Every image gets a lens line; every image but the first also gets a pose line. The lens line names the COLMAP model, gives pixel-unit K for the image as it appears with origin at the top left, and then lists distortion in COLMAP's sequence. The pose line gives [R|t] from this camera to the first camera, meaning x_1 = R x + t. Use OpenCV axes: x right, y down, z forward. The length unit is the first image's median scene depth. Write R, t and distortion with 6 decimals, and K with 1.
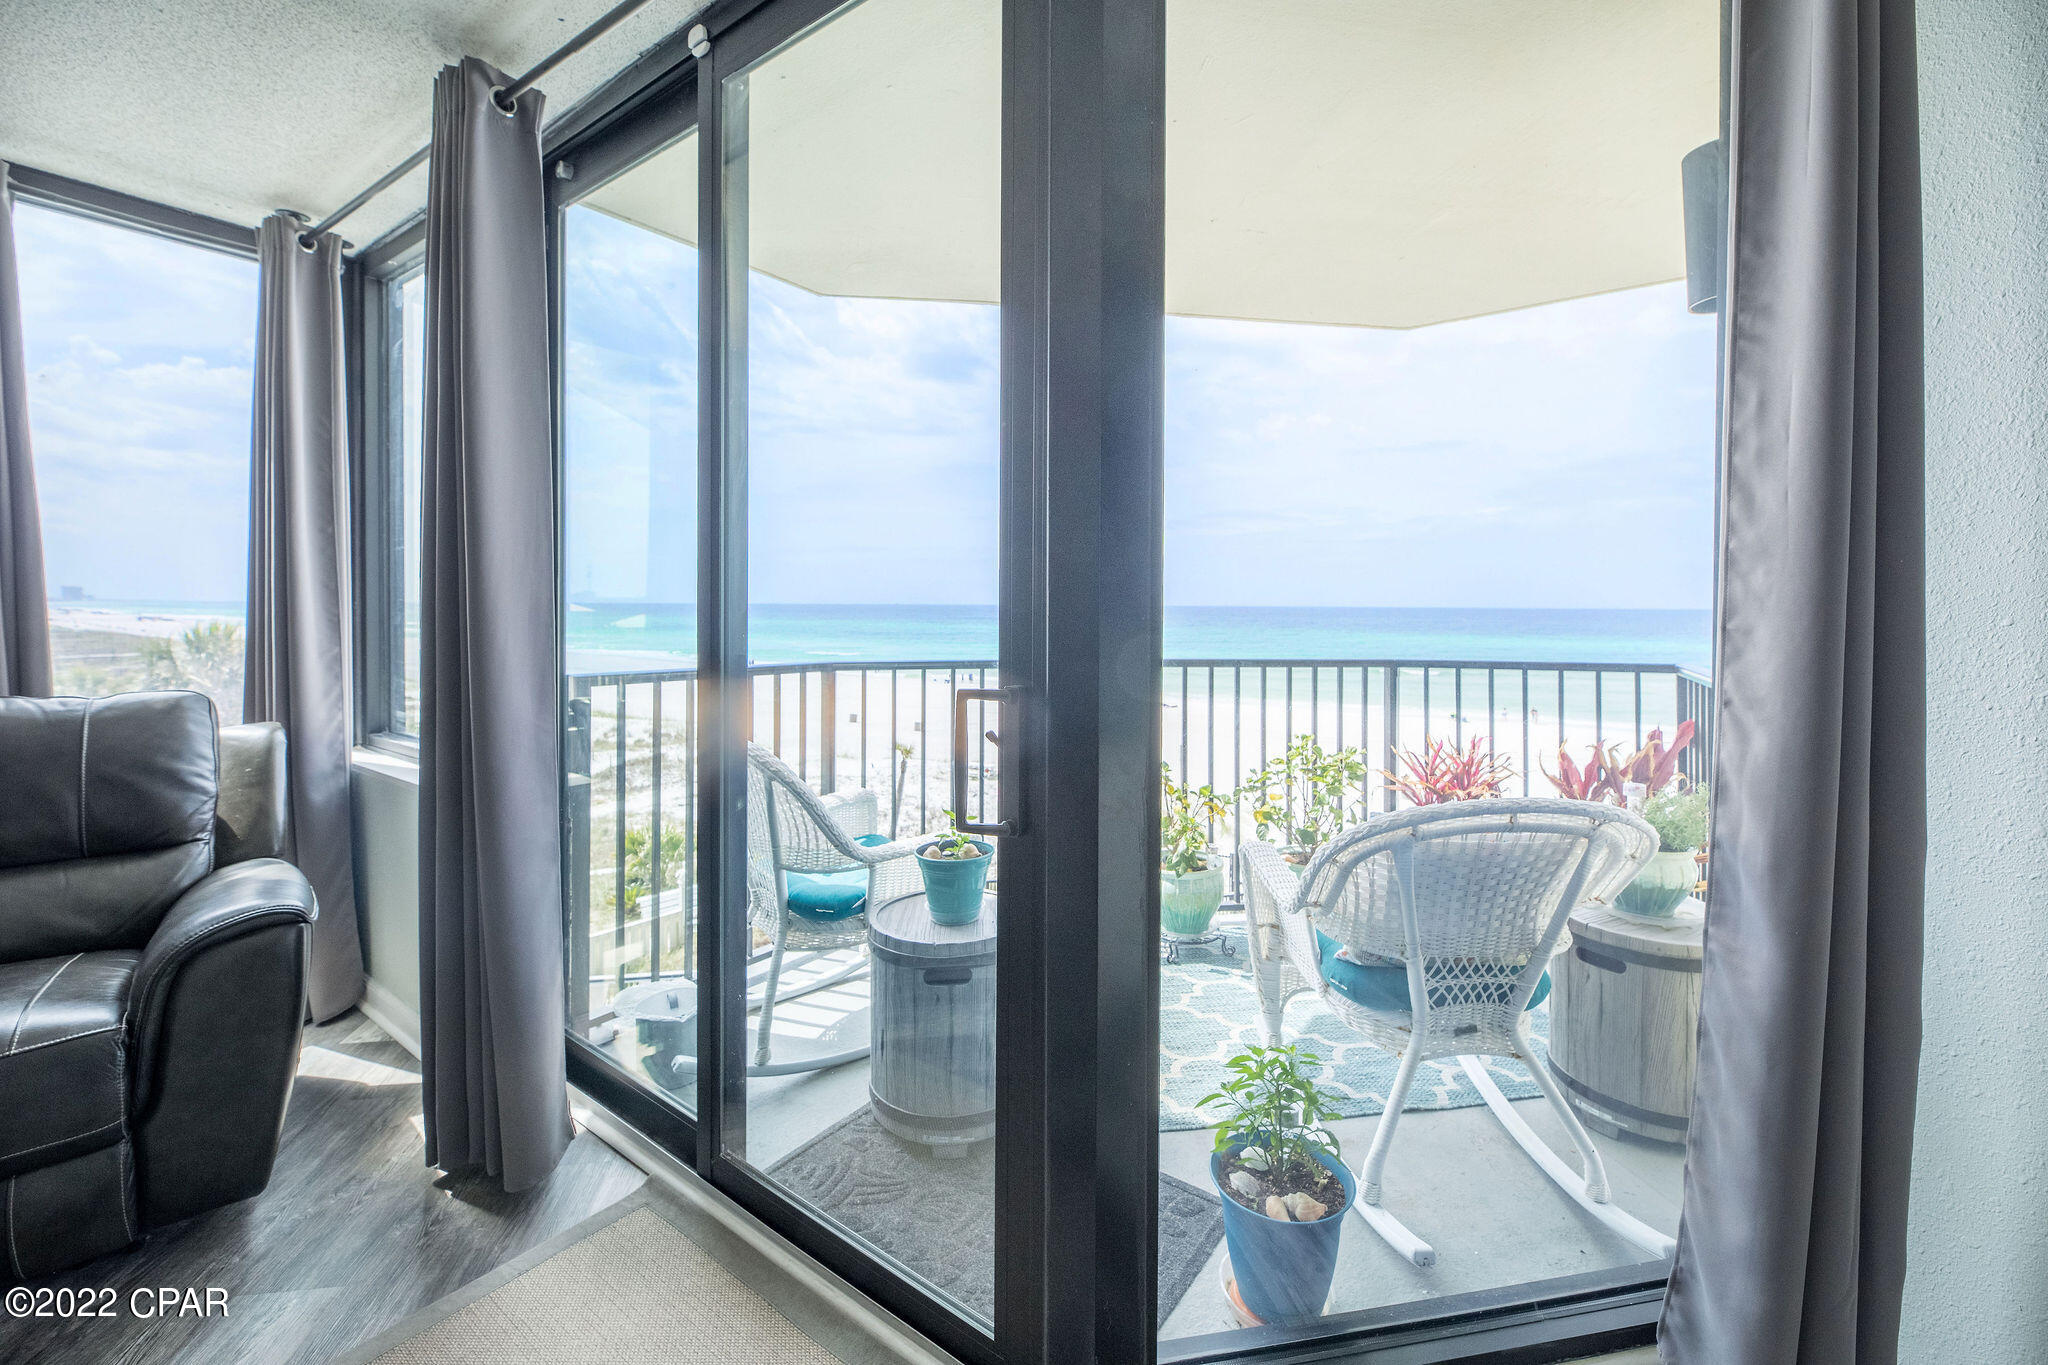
lens RADIAL K [[844.5, 0, 1025.9], [0, 844.5, 616.6], [0, 0, 1]] dist [-0.002626, -0.000453]
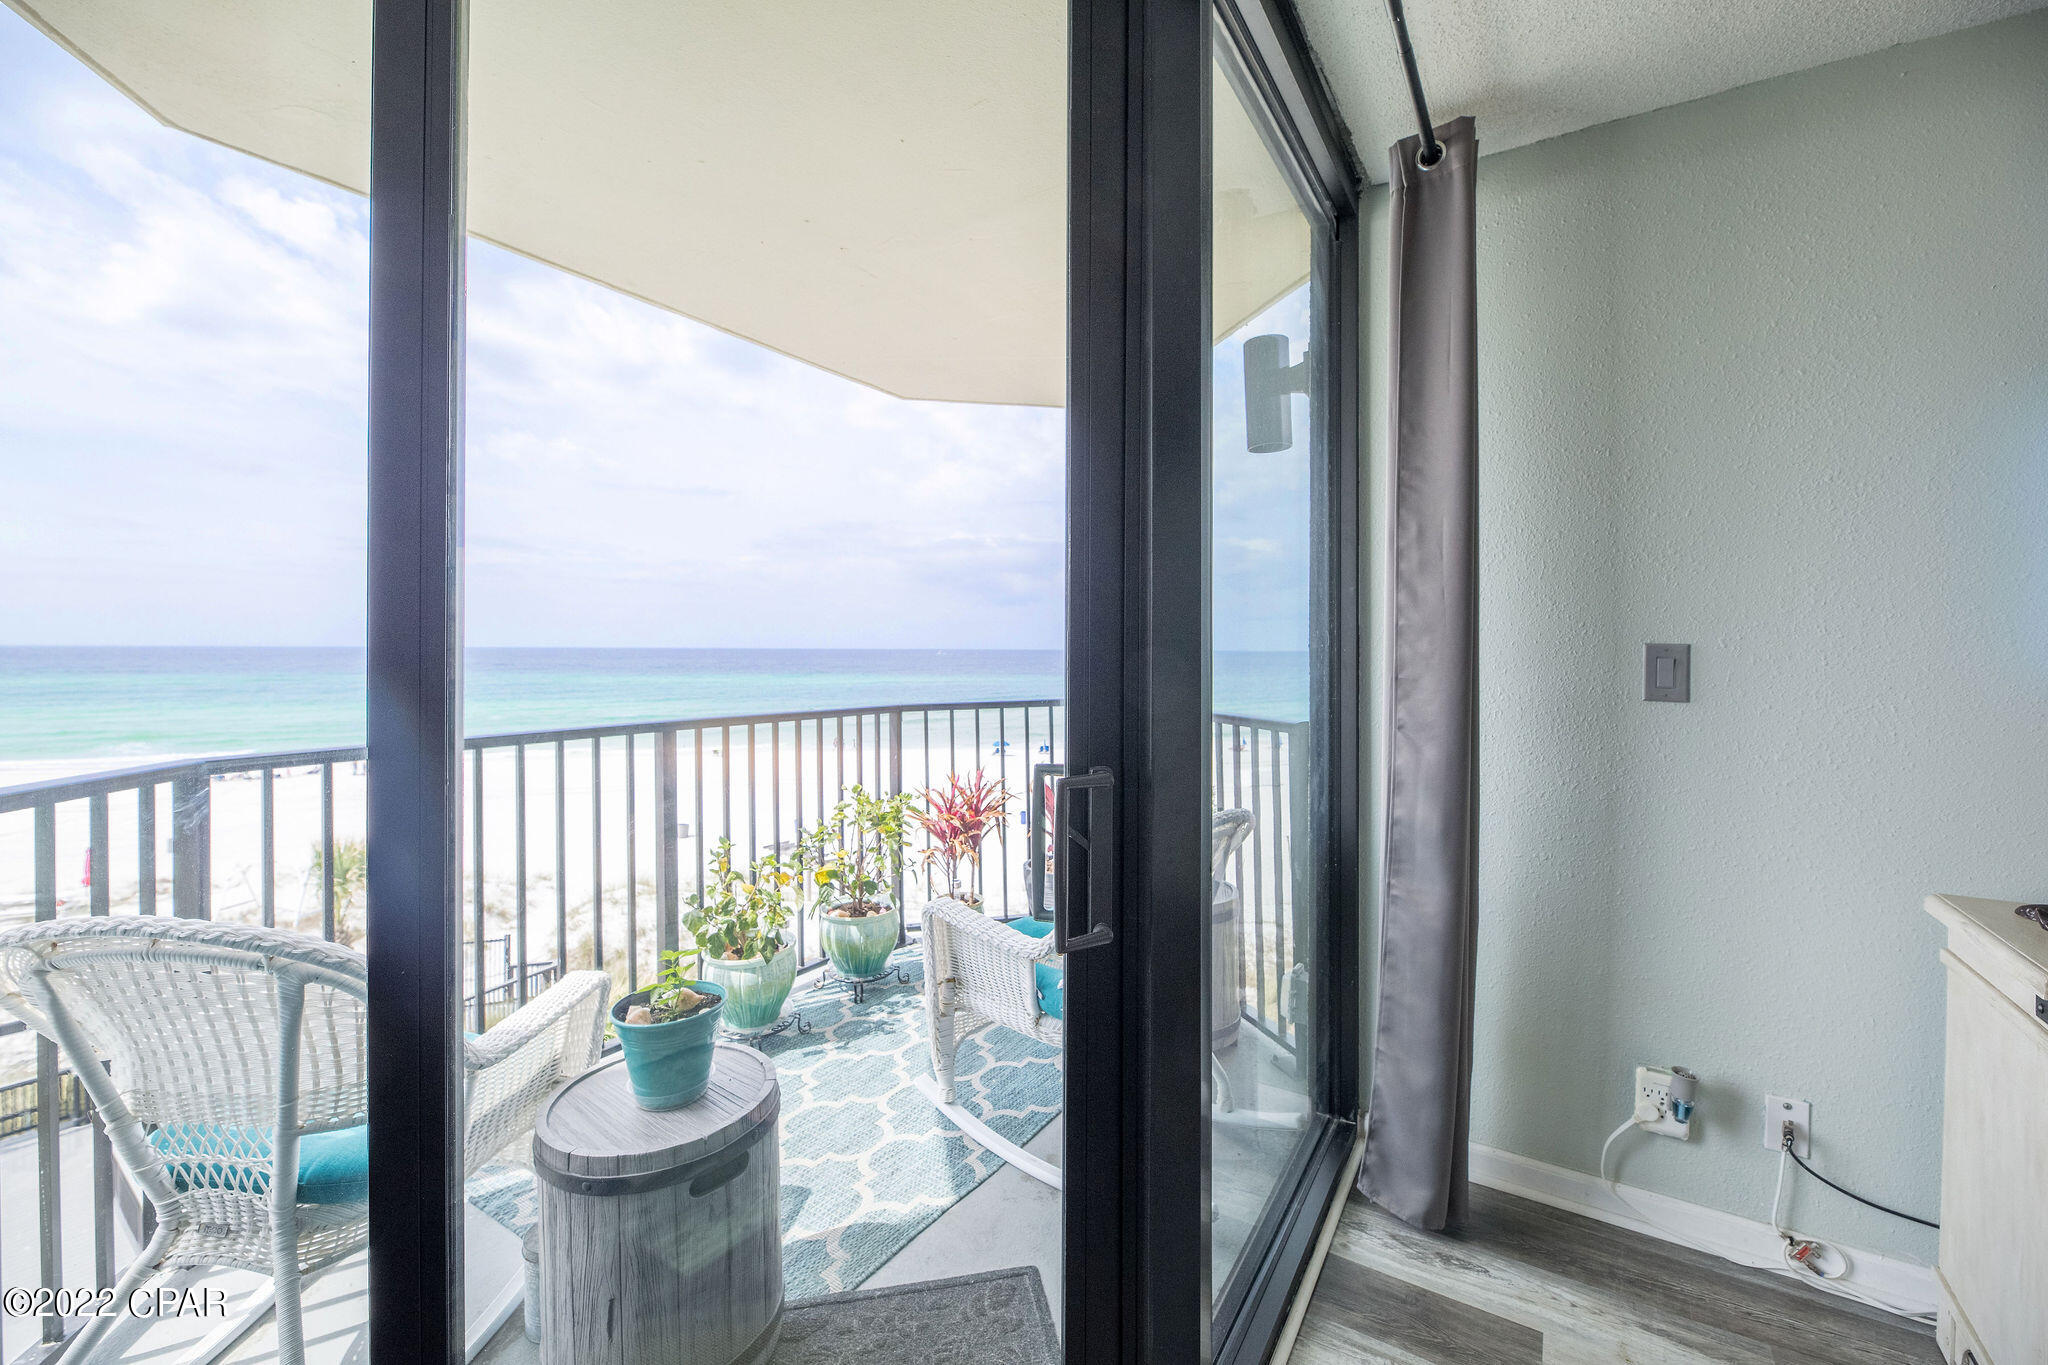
lens RADIAL K [[849.0, 0, 1019.5], [0, 849.0, 649.1], [0, 0, 1]] dist [-0.003044, -0.000560]
pose [[0.676399, -0.005800, 0.736512, -0.425806], [0.012906, 0.999909, -0.003979, -0.023479], [-0.736422, 0.012197, 0.676412, 0.276065]]
